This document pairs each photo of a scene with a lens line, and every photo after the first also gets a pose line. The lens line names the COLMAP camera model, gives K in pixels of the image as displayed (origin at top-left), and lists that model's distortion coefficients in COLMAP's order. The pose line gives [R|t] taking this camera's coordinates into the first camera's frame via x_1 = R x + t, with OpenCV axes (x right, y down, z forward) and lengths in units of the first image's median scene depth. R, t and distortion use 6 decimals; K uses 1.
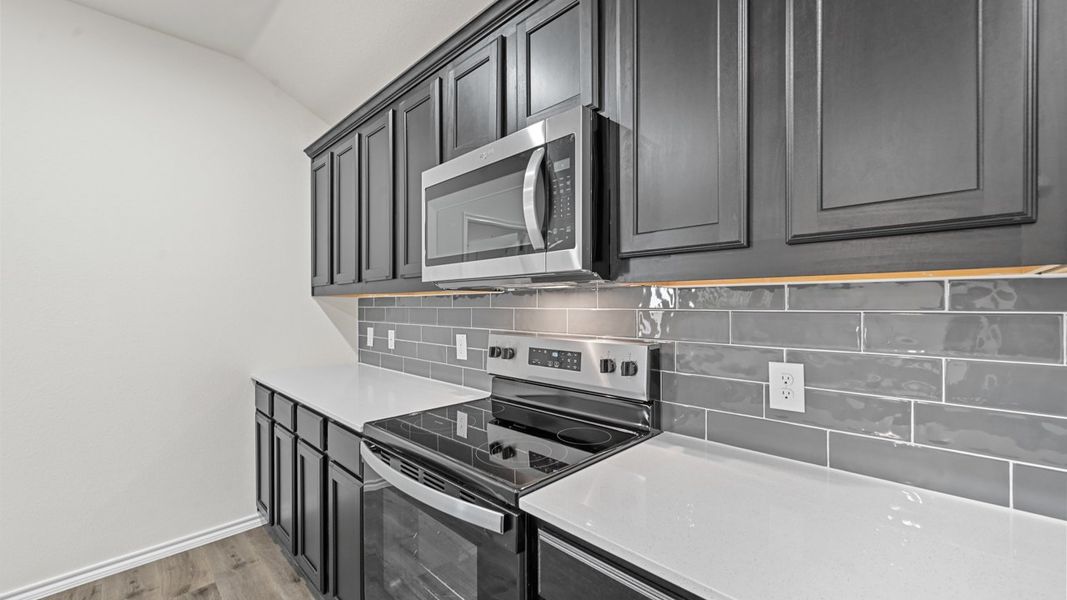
lens RADIAL K [[417.7, 0, 529.8], [0, 417.7, 305.0], [0, 0, 1]] dist [-0.000959, -0.000014]
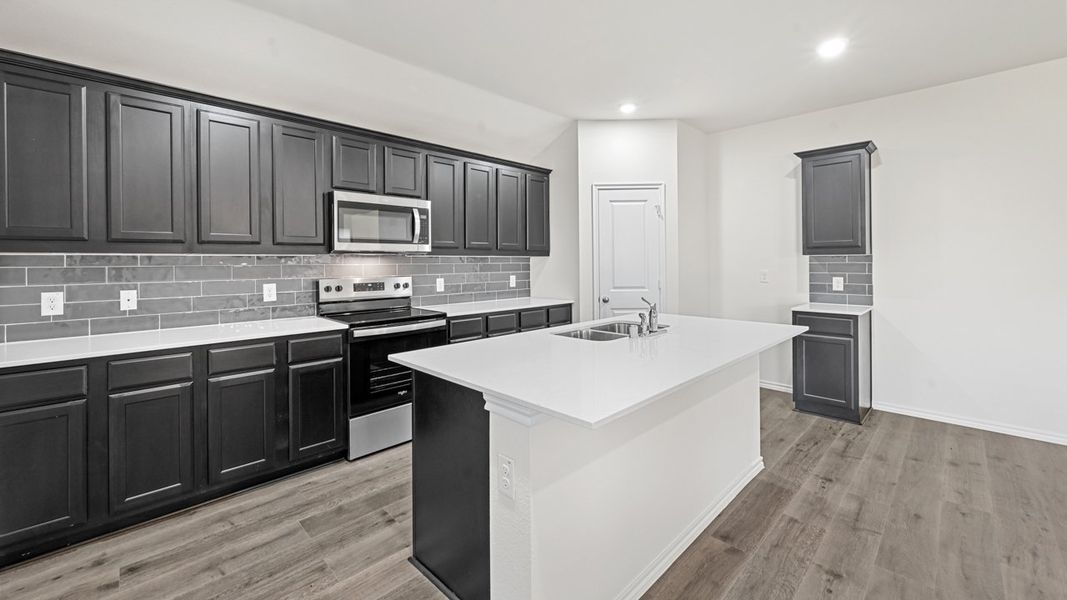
lens RADIAL K [[422.0, 0, 528.9], [0, 422.0, 262.1], [0, 0, 1]] dist [0.000268, 0.000157]
pose [[0.021747, 0.001800, 0.999762, -2.255393], [0.007359, 0.999971, -0.001960, 0.008658], [-0.999736, 0.007399, 0.021733, 0.115052]]
